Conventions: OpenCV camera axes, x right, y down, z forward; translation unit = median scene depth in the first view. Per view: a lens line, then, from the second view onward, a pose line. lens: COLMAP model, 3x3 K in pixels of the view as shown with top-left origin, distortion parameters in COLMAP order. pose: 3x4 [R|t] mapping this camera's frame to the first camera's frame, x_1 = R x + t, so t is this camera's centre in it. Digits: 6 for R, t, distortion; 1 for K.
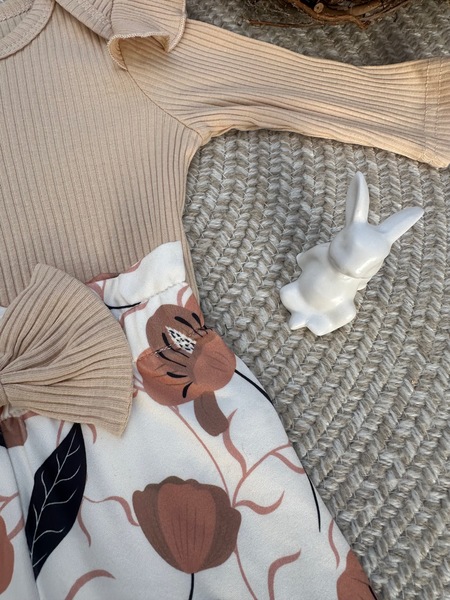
lens RADIAL K [[465.6, 0, 225.0], [0, 465.6, 300.0], [0, 0, 1]] dist [0.030538, 0.001329]
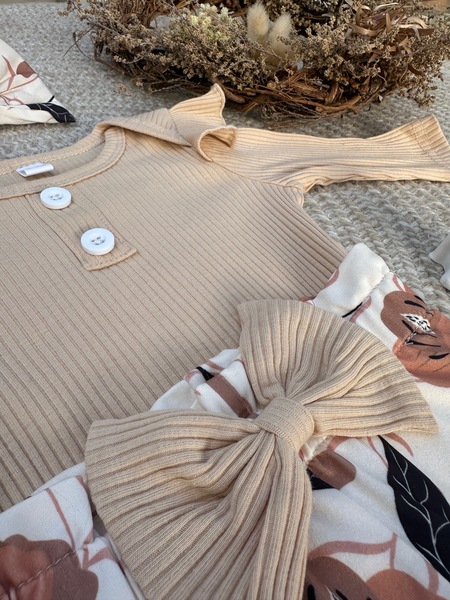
lens RADIAL K [[465.6, 0, 225.0], [0, 465.6, 300.0], [0, 0, 1]] dist [0.030538, 0.001329]
pose [[0.914967, -0.274695, 0.295598, -0.713832], [0.375321, 0.848380, -0.373344, 0.249151], [-0.148224, 0.452541, 0.879338, 0.212653]]
